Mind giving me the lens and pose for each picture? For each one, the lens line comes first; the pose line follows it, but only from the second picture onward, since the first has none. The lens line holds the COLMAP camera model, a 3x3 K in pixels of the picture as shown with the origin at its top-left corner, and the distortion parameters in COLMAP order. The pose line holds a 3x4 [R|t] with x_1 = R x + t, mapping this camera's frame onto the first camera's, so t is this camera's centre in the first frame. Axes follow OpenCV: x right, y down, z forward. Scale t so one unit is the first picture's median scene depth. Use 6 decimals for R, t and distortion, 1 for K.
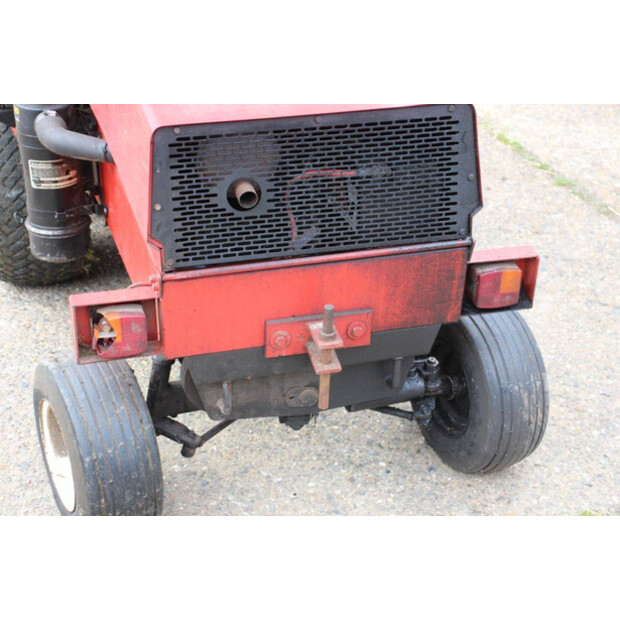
lens RADIAL K [[1200.9, 0, 310.0], [0, 1200.9, 310.0], [0, 0, 1]] dist [0.031739, 0.019215]
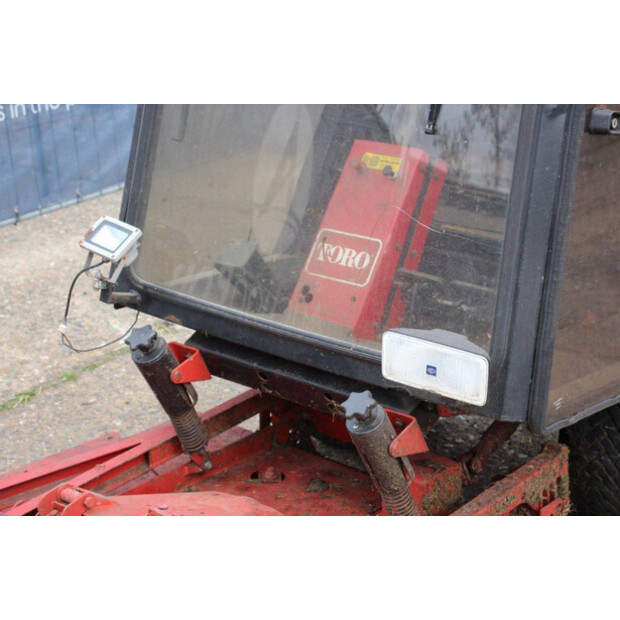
lens RADIAL K [[1459.1, 0, 310.0], [0, 1459.1, 310.0], [0, 0, 1]] dist [0.411772, 0.284860]
pose [[-0.561311, -0.296899, 0.772516, -1.189633], [0.411929, 0.709367, 0.571938, -1.180471], [-0.717805, 0.639257, -0.275874, 2.035025]]
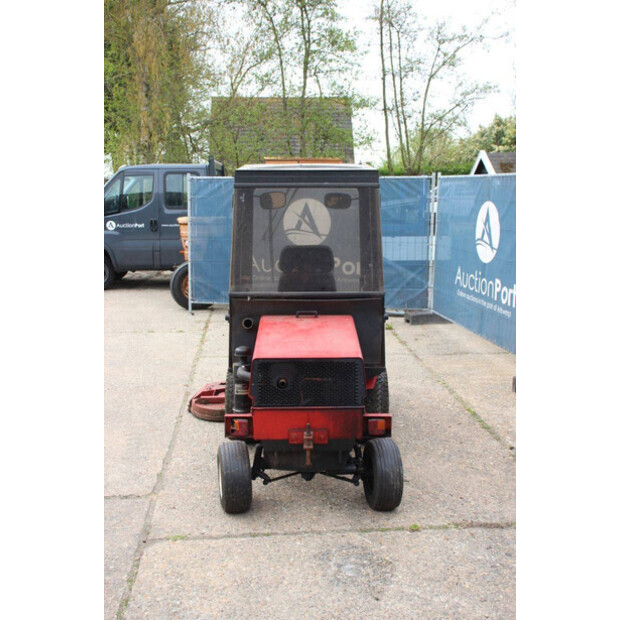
lens RADIAL K [[738.9, 0, 310.0], [0, 738.9, 310.0], [0, 0, 1]] dist [-0.002856, 0.058302]
pose [[0.963525, 0.021369, -0.266765, 0.463308], [-0.110741, 0.939298, -0.324740, 0.300744], [0.243632, 0.342437, 0.907403, -0.669997]]
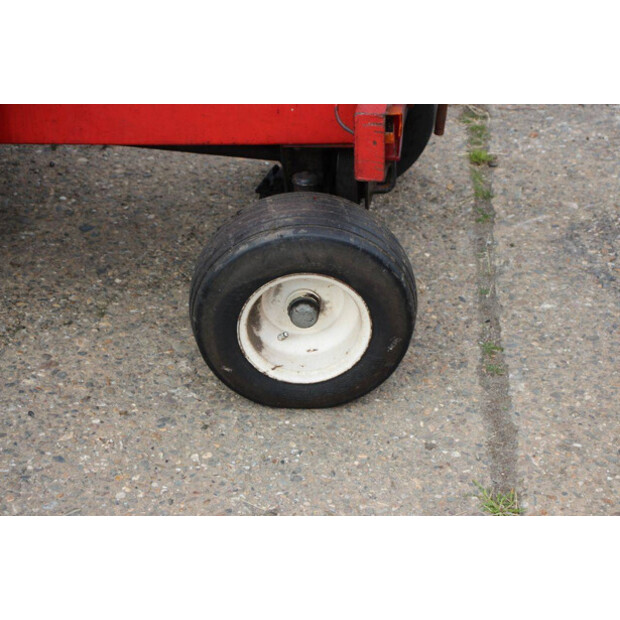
lens RADIAL K [[1459.1, 0, 310.0], [0, 1459.1, 310.0], [0, 0, 1]] dist [0.411772, 0.284860]
pose [[0.417285, -0.507538, 0.753842, -1.029558], [0.432819, 0.840385, 0.326220, -0.242697], [-0.799087, 0.190151, 0.570353, 0.419032]]
